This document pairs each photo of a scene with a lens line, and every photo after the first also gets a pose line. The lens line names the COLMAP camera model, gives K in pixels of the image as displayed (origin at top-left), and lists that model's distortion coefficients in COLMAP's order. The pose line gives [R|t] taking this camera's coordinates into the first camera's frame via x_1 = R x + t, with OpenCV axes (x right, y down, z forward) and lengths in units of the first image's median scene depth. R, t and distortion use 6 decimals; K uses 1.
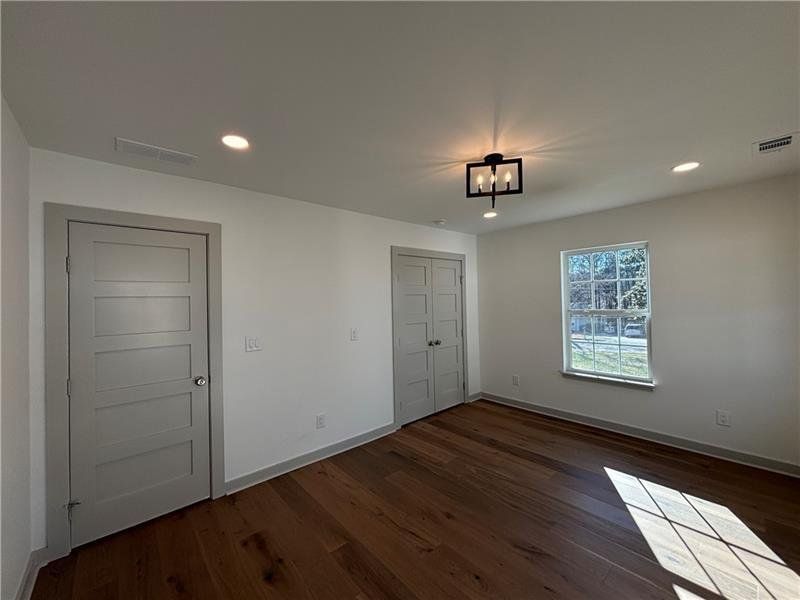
lens RADIAL K [[322.1, 0, 396.2], [0, 322.1, 294.3], [0, 0, 1]] dist [0.001300, 0.000123]
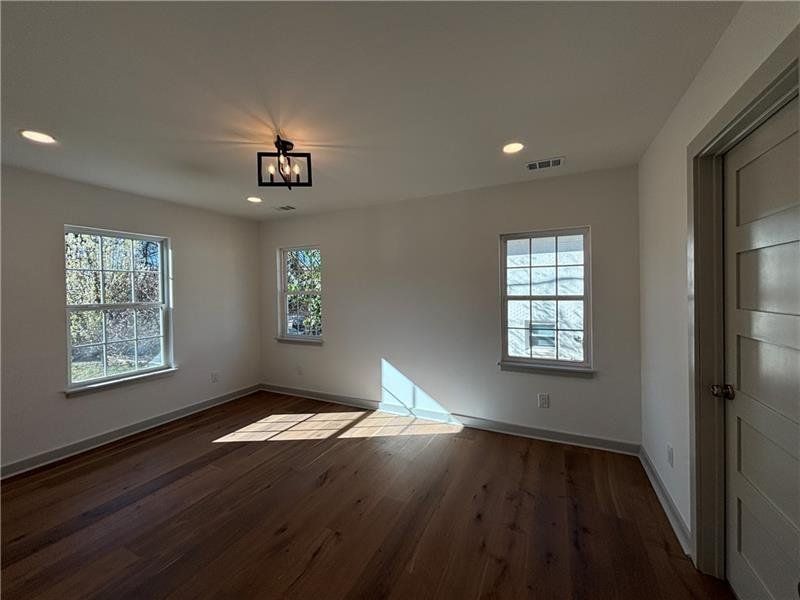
lens RADIAL K [[322.1, 0, 396.2], [0, 322.1, 294.3], [0, 0, 1]] dist [0.001300, 0.000123]
pose [[-0.378810, 0.017669, 0.925306, -0.647083], [0.009124, 0.999840, -0.015357, 0.061608], [-0.925430, 0.002625, -0.378910, 0.885068]]
